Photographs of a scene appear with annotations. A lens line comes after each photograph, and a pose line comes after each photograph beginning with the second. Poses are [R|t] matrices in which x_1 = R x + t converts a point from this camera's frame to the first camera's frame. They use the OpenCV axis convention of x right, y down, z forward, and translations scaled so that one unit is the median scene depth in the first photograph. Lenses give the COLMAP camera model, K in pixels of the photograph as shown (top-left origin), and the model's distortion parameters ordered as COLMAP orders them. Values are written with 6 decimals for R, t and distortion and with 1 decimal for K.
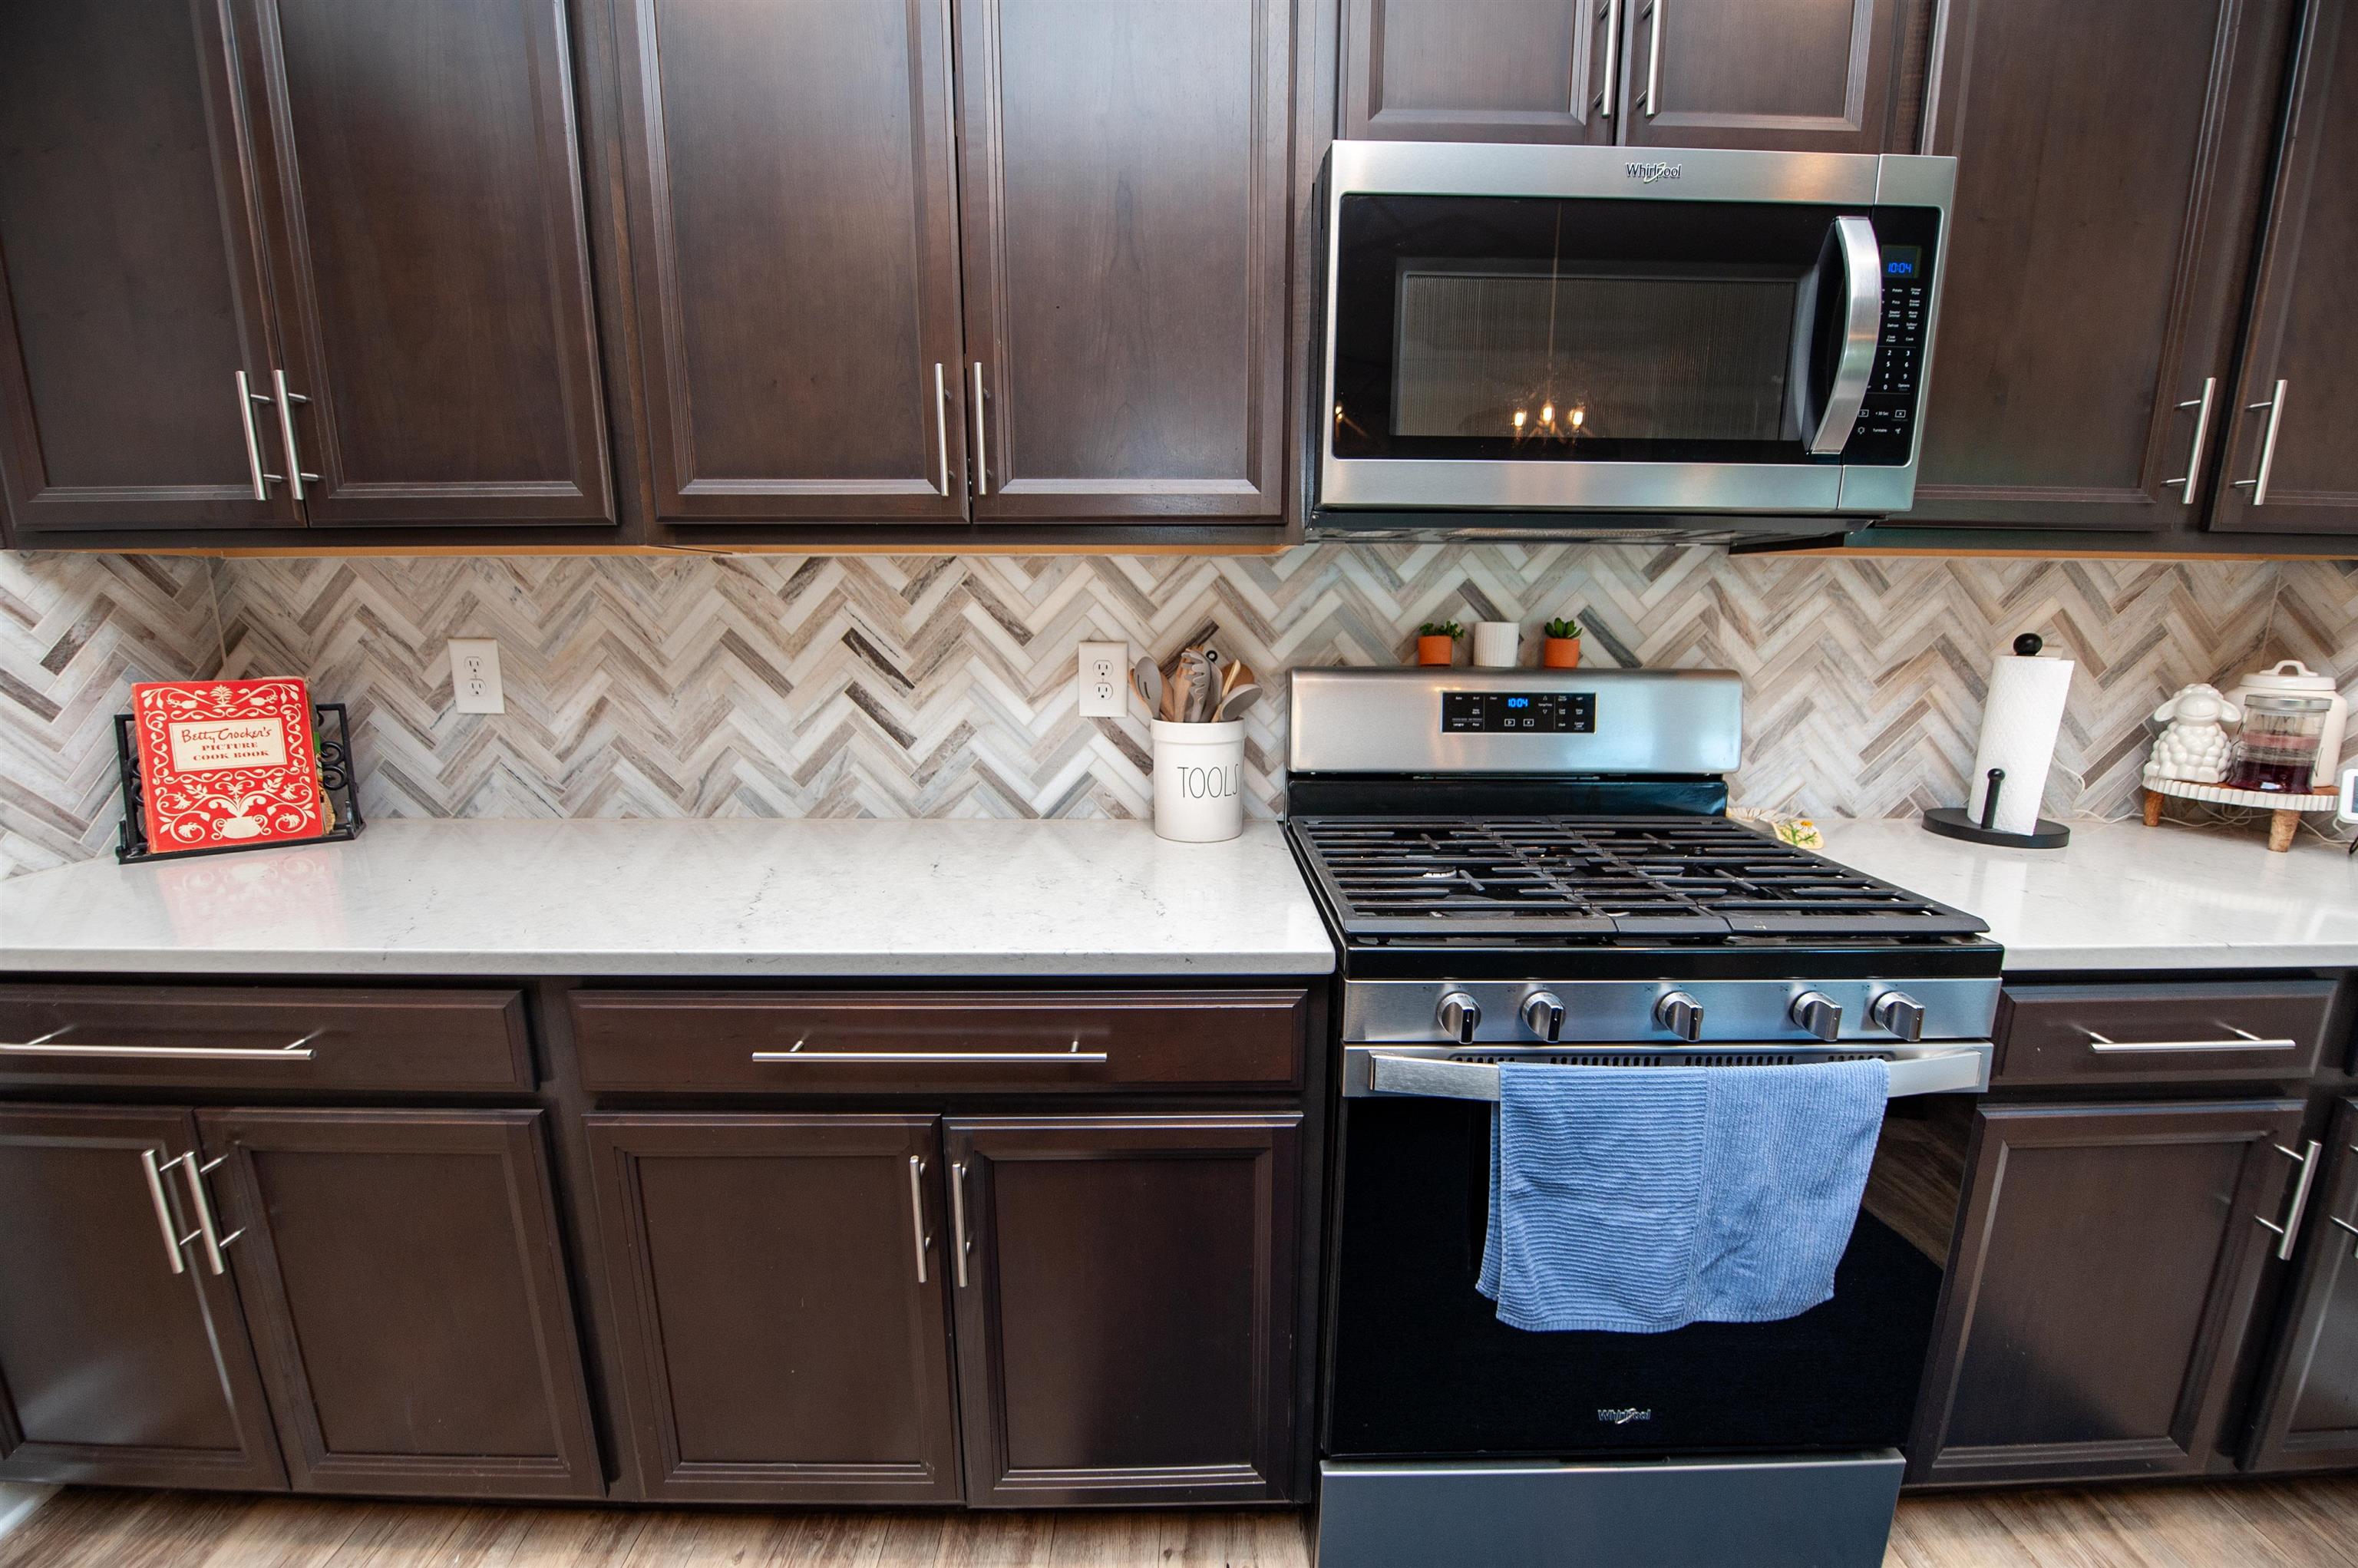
lens RADIAL K [[950.2, 0, 1189.0], [0, 950.2, 786.8], [0, 0, 1]] dist [-0.011628, -0.004645]
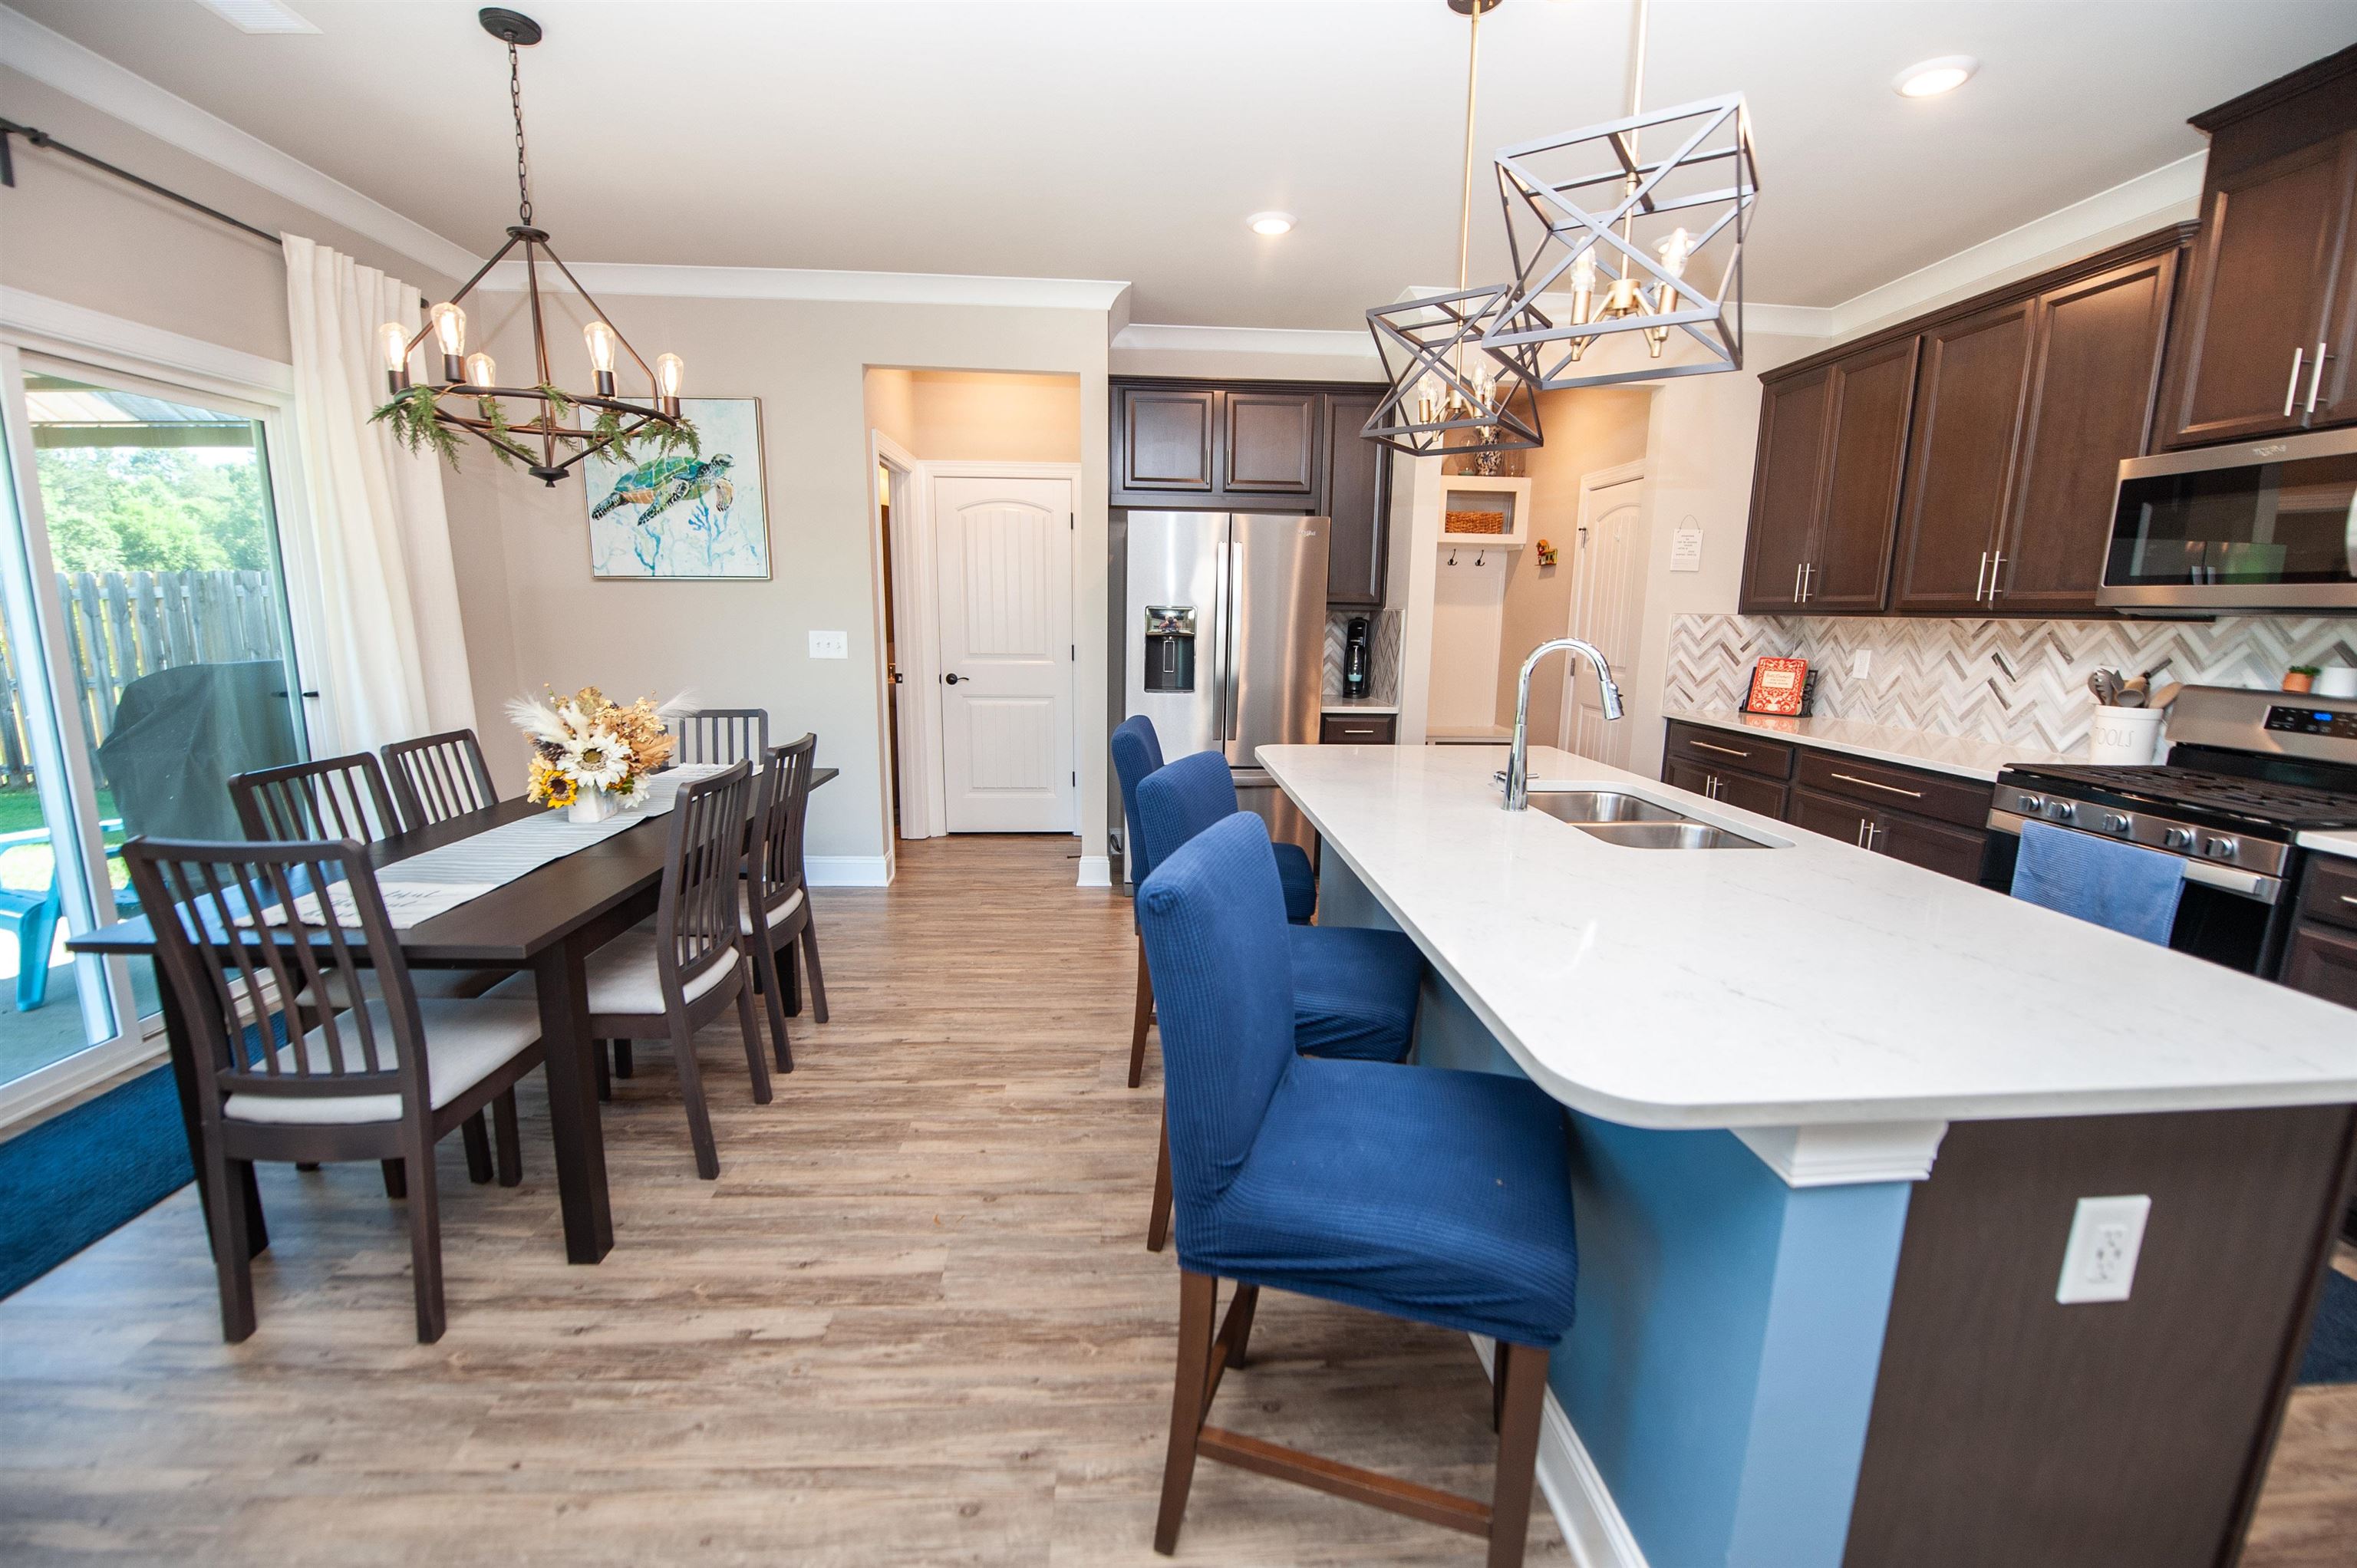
lens RADIAL K [[949.8, 0, 1188.5], [0, 949.8, 786.8], [0, 0, 1]] dist [-0.011628, -0.004645]
pose [[0.058266, 0.182135, -0.981546, 1.730295], [-0.209678, 0.963517, 0.166343, 0.162858], [0.976033, 0.196116, 0.094330, -0.969740]]
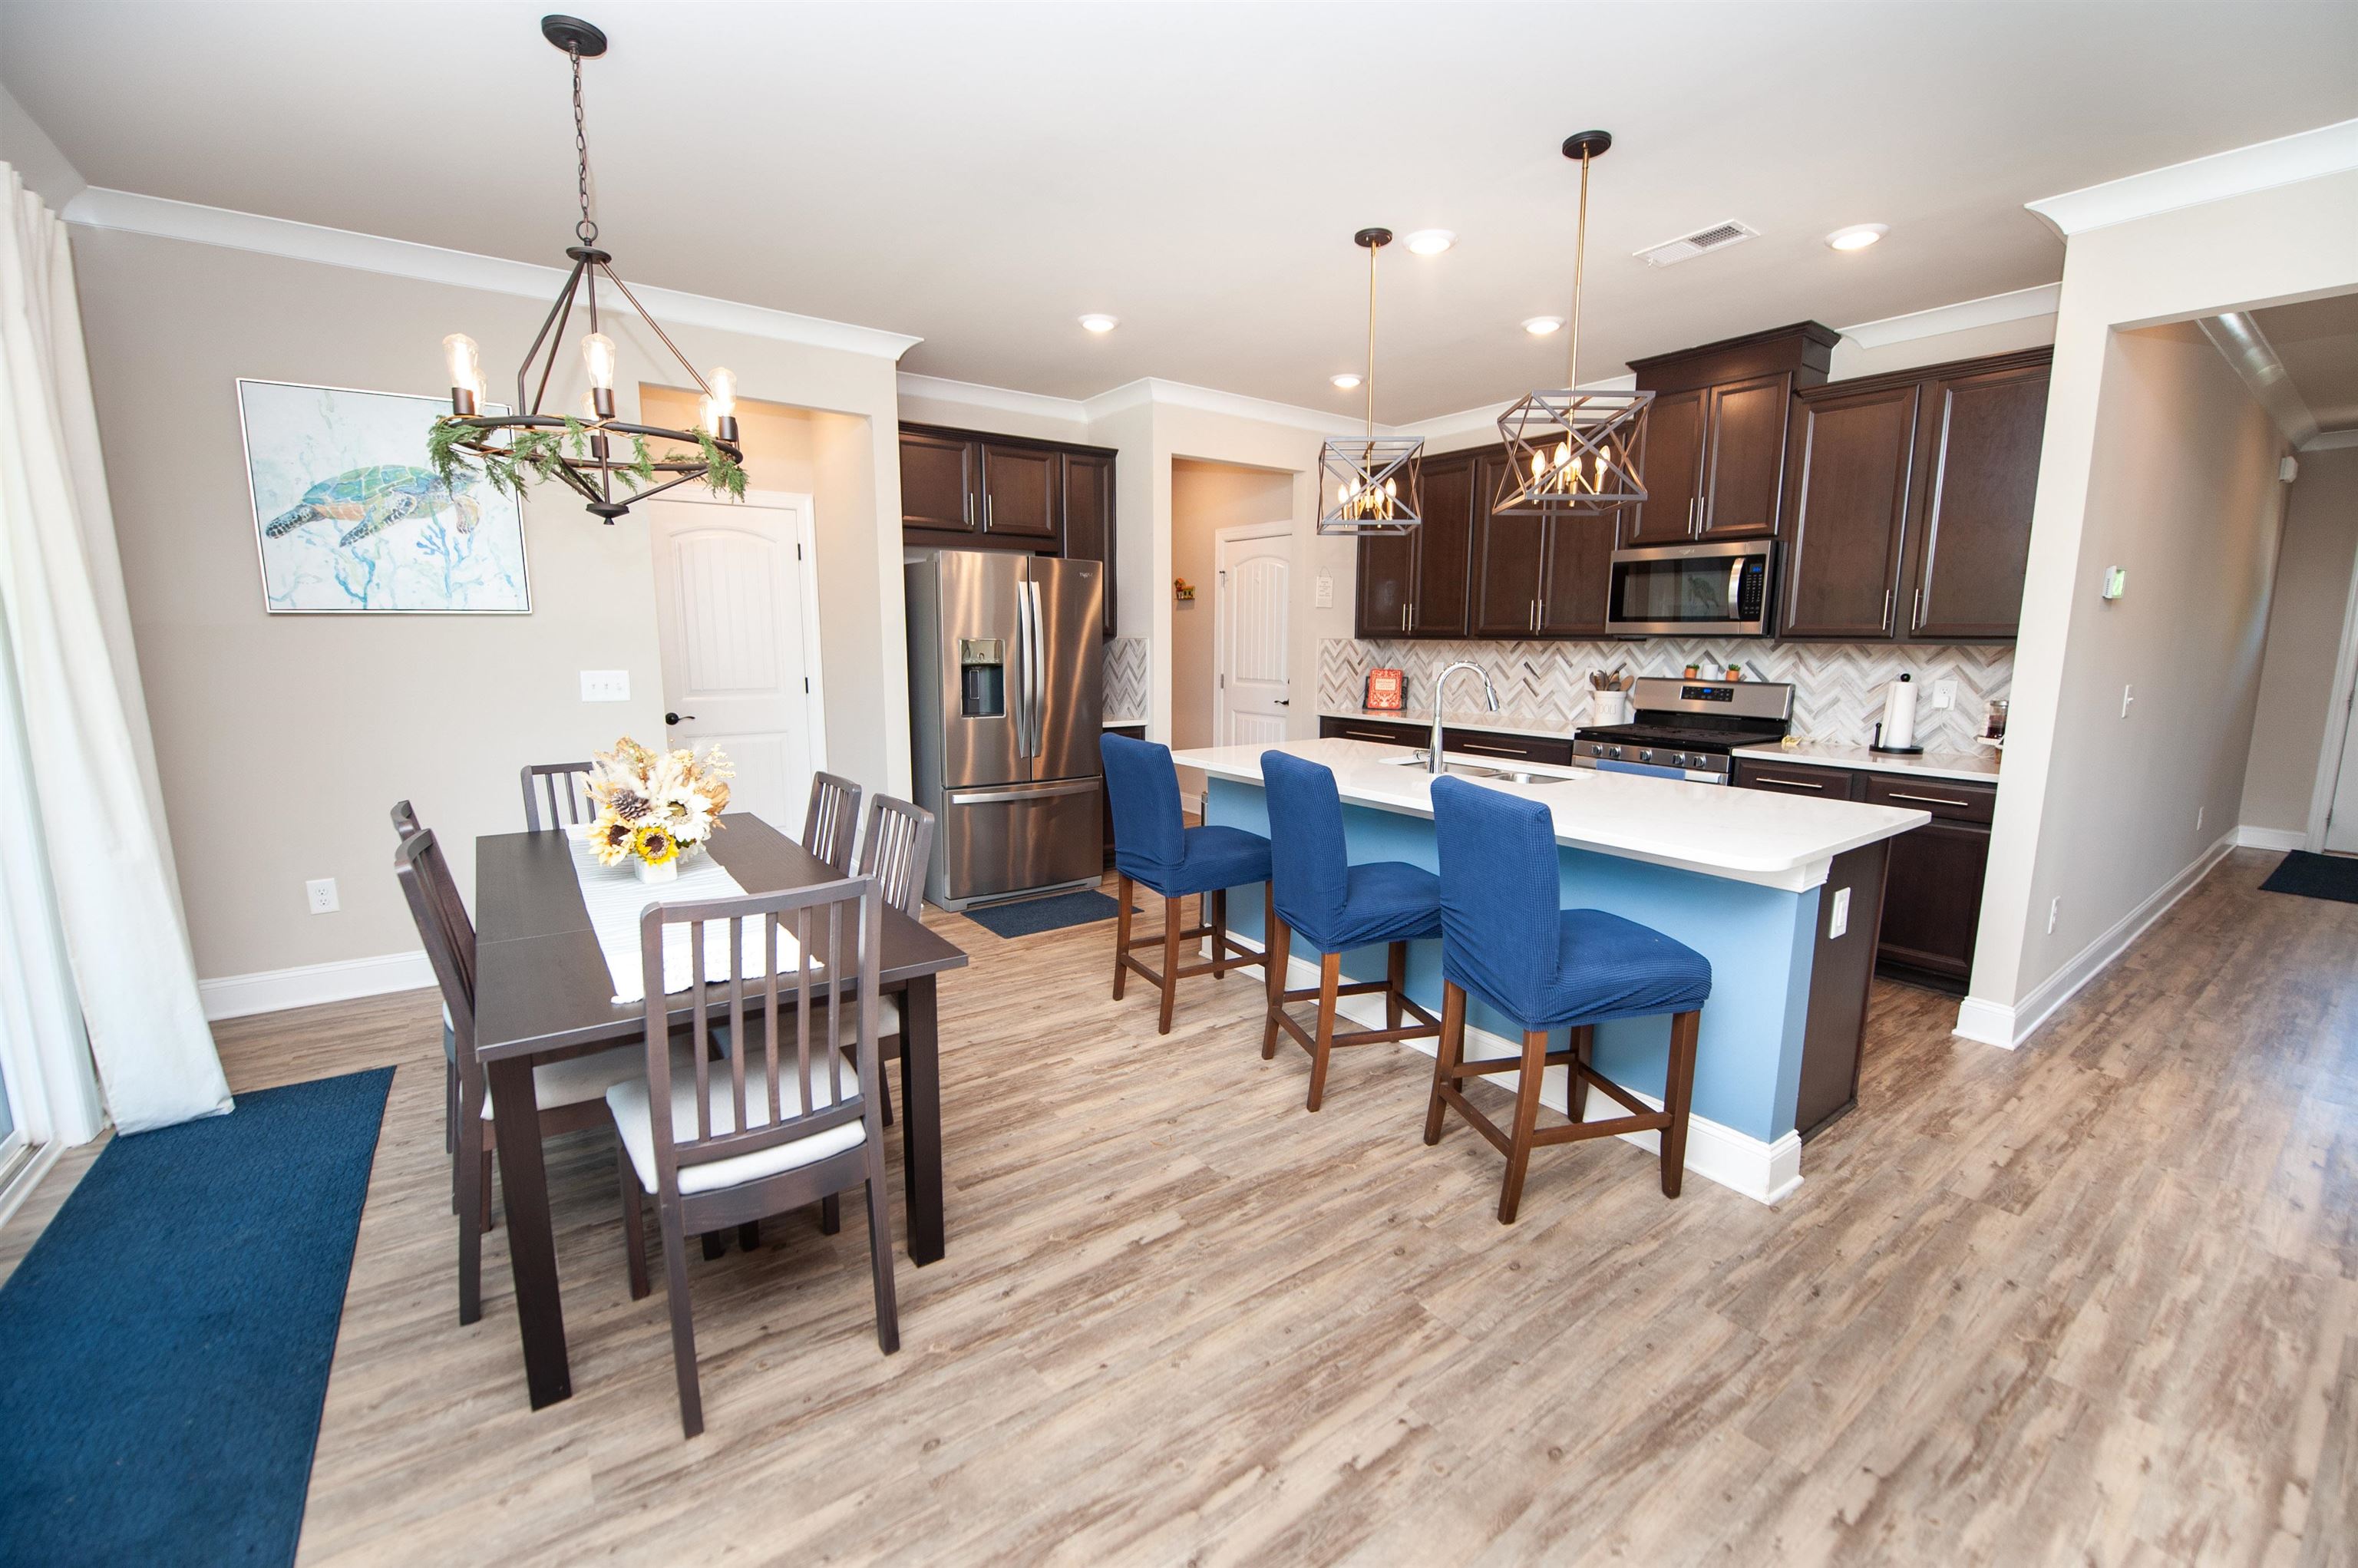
lens RADIAL K [[957.6, 0, 1186.5], [0, 957.6, 787.2], [0, 0, 1]] dist [-0.012738, -0.004838]
pose [[0.588541, 0.127393, -0.798368, 1.785489], [-0.162692, 0.985968, 0.037394, 0.362403], [0.791929, 0.107880, 0.601008, -2.066540]]
